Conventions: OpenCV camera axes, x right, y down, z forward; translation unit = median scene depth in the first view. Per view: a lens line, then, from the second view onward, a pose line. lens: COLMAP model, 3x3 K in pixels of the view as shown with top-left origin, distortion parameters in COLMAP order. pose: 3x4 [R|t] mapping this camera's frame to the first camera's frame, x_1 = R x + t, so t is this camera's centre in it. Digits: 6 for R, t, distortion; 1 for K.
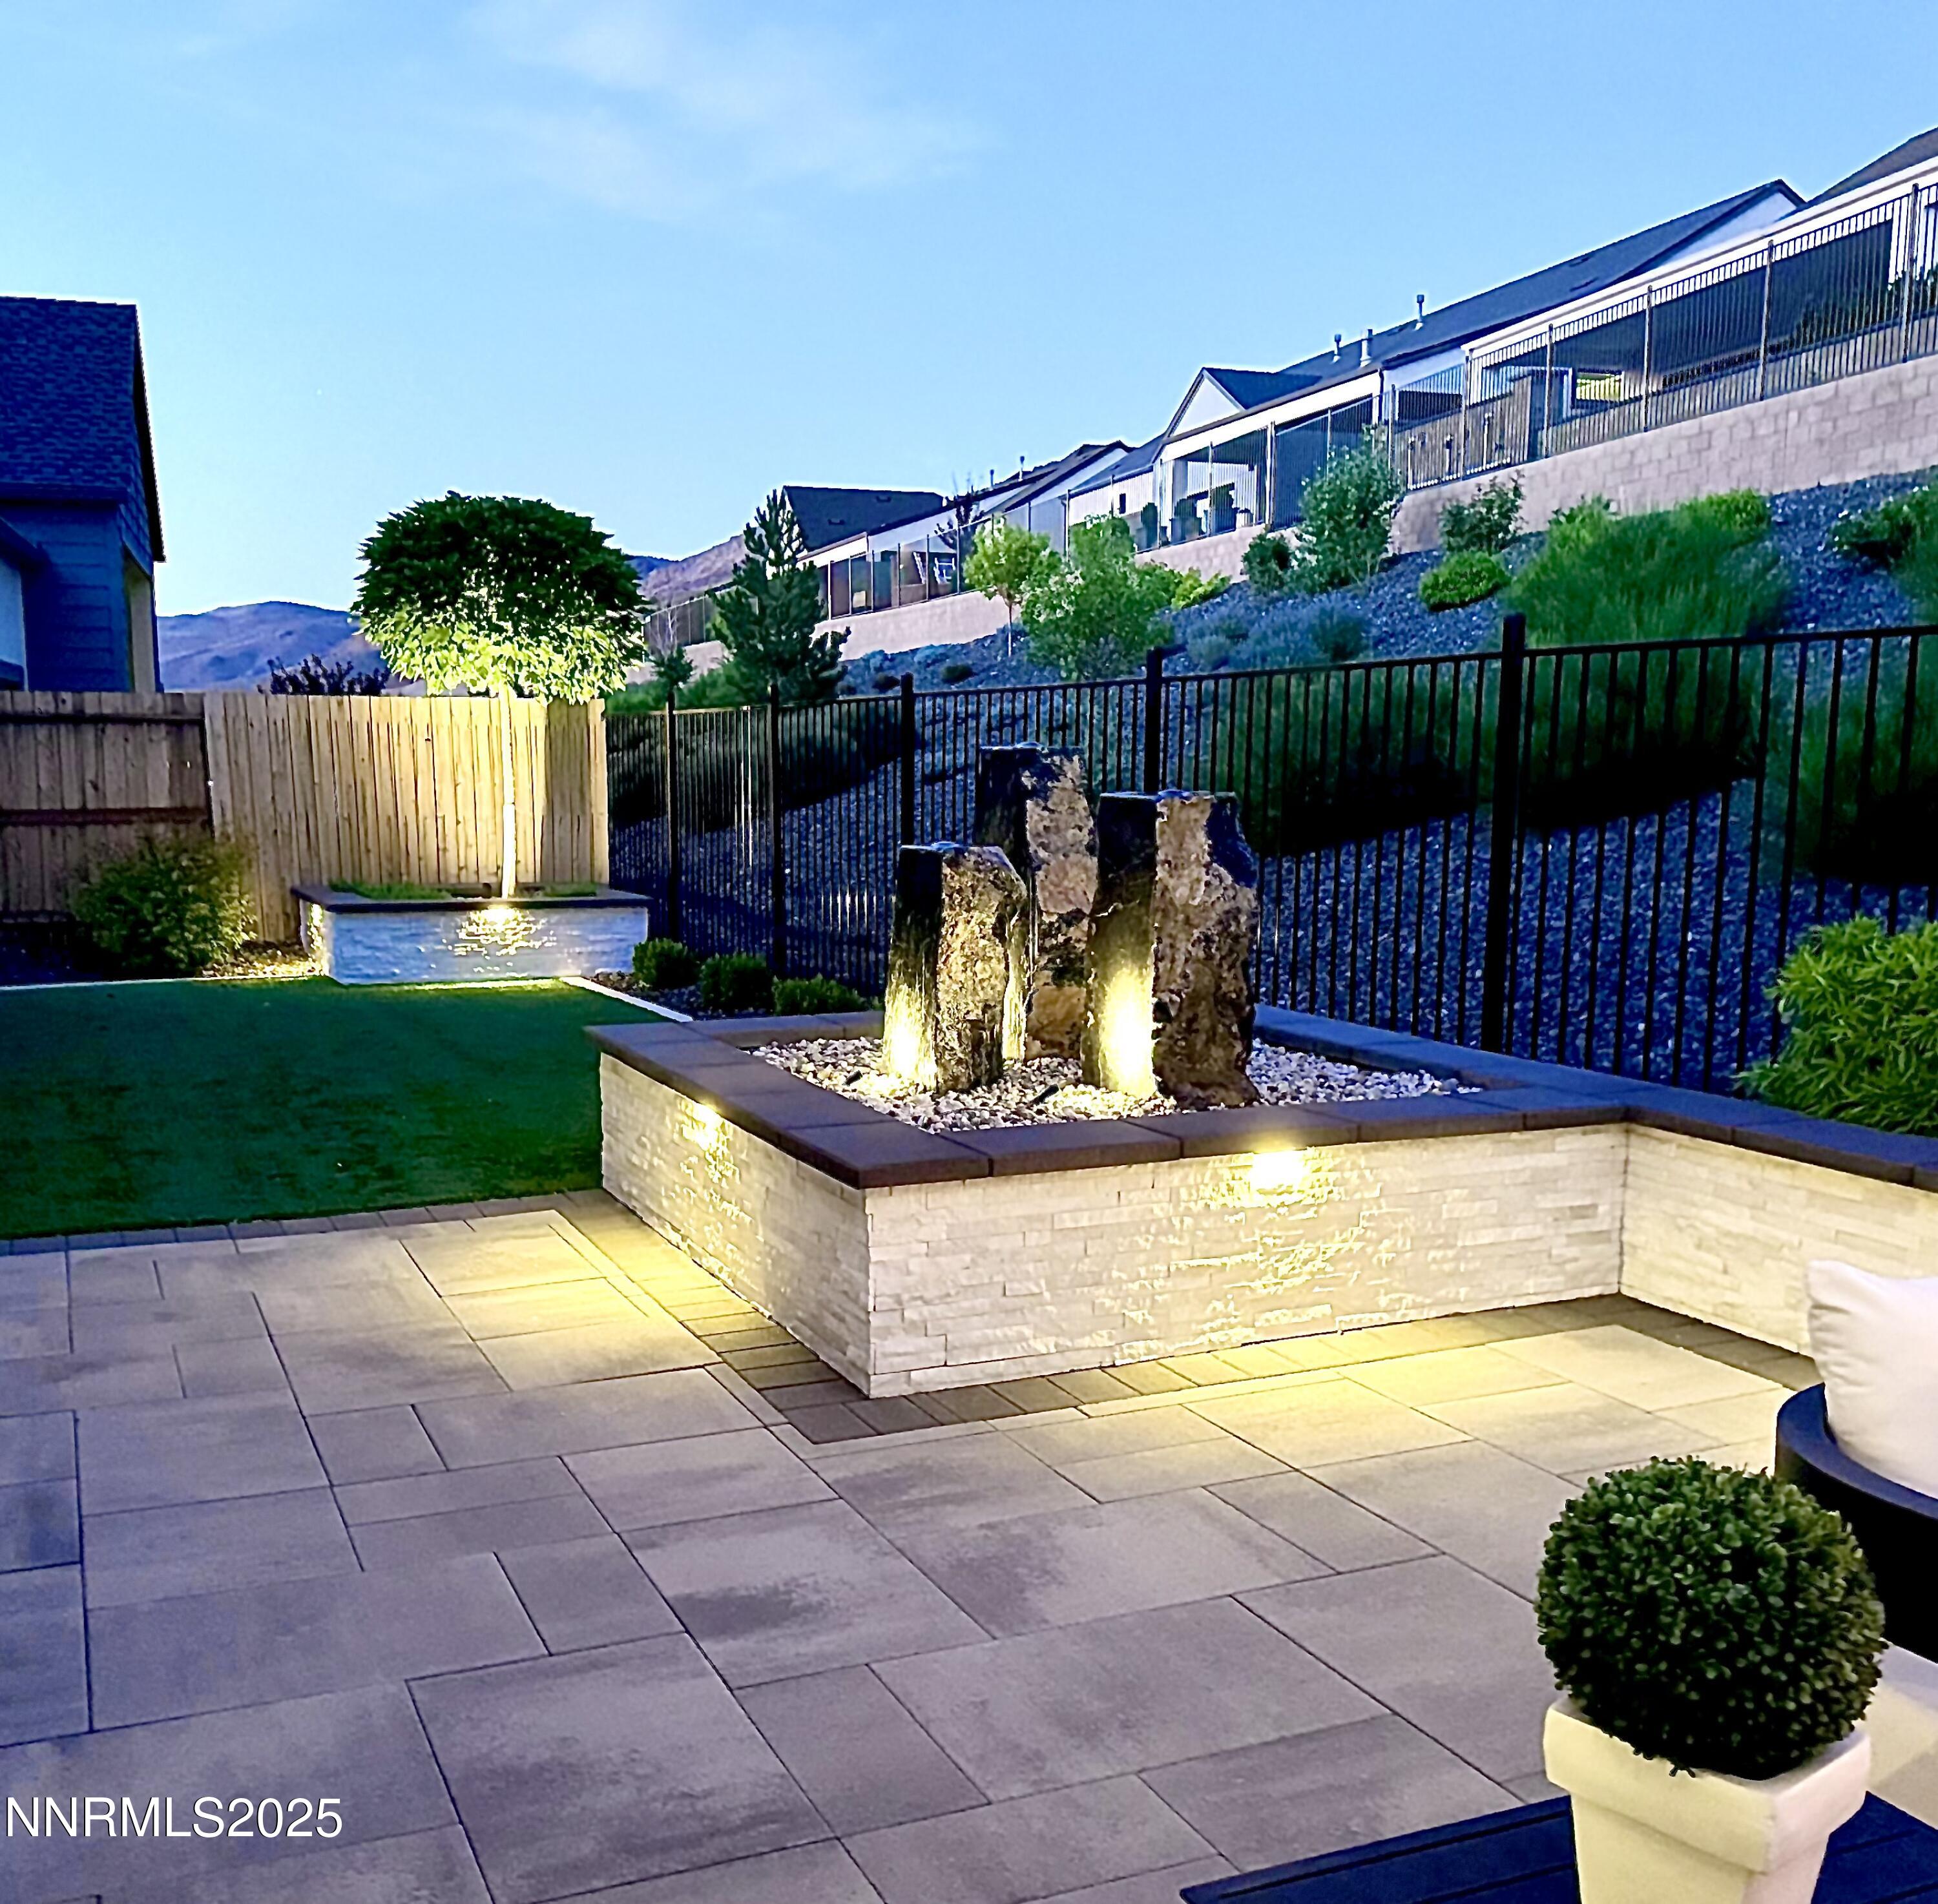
lens RADIAL K [[2007.4, 0, 964.7], [0, 2007.4, 1085.2], [0, 0, 1]] dist [0.185356, -0.353854]
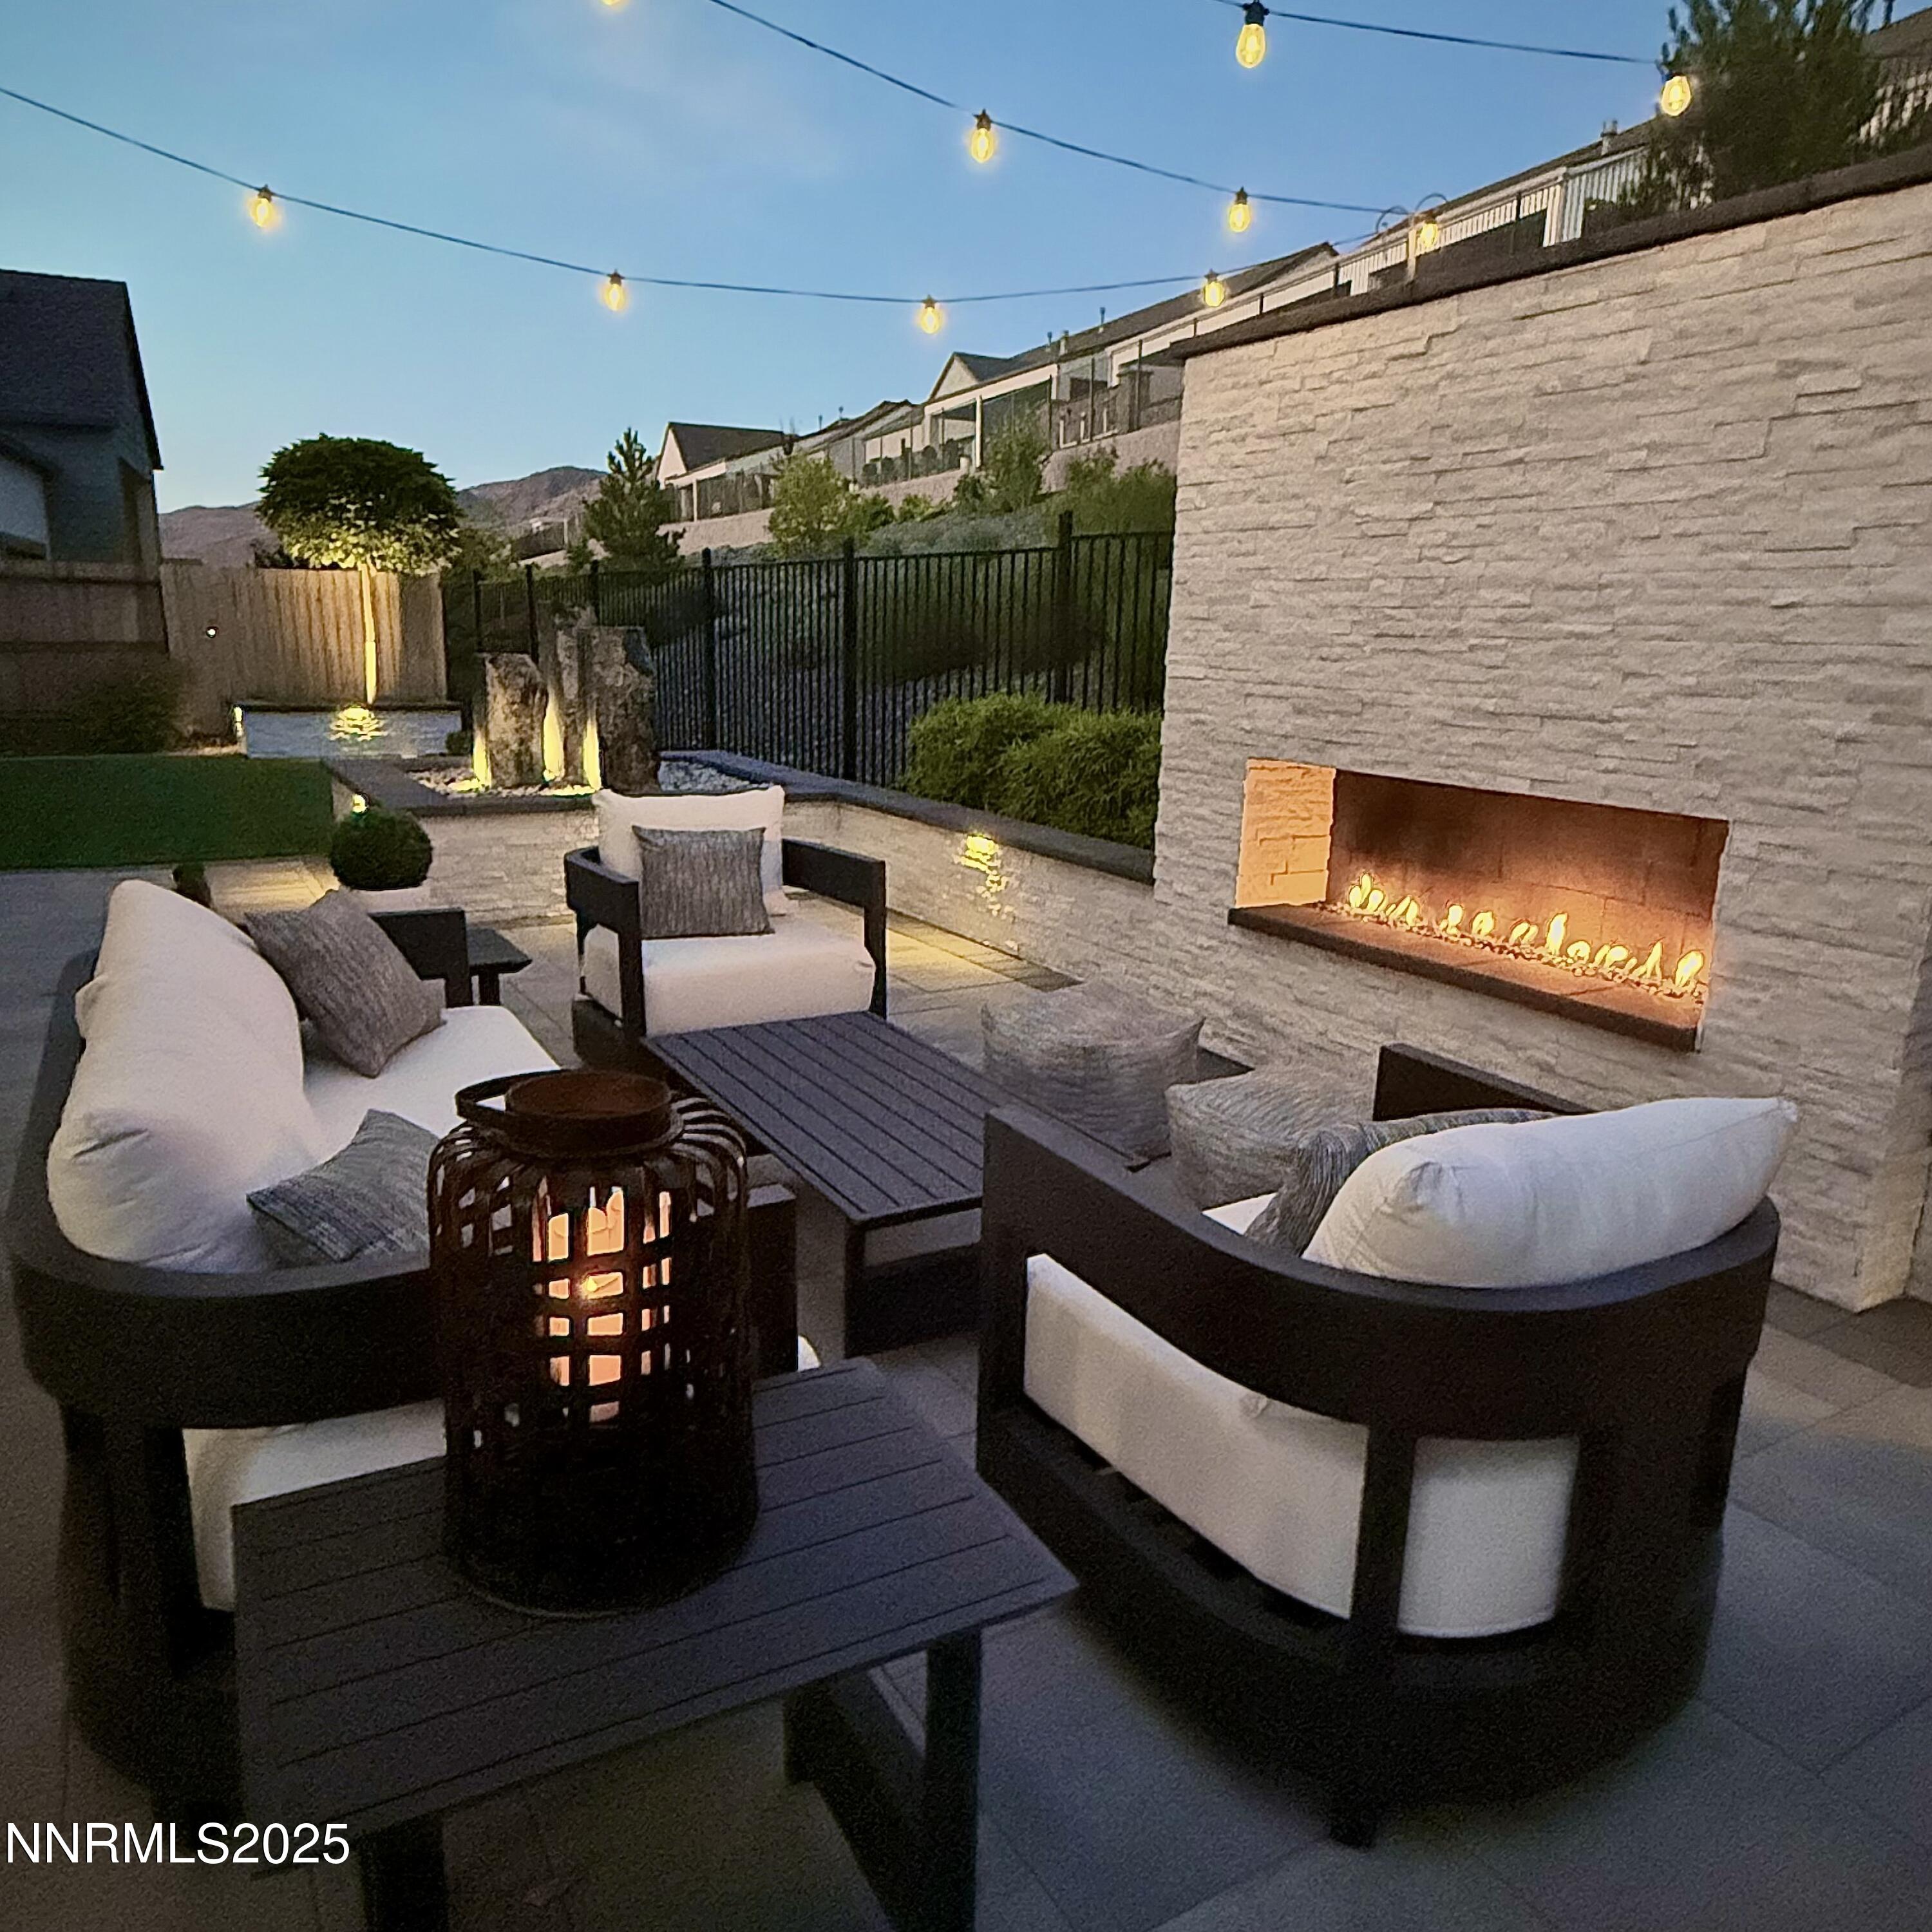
lens RADIAL K [[1441.7, 0, 966.0], [0, 1441.7, 966.0], [0, 0, 1]] dist [-0.001787, 0.003780]
pose [[0.993491, -0.003081, 0.113868, 0.089897], [-0.004848, 0.997585, 0.069290, 0.024441], [-0.113807, -0.069392, 0.991077, -0.125810]]
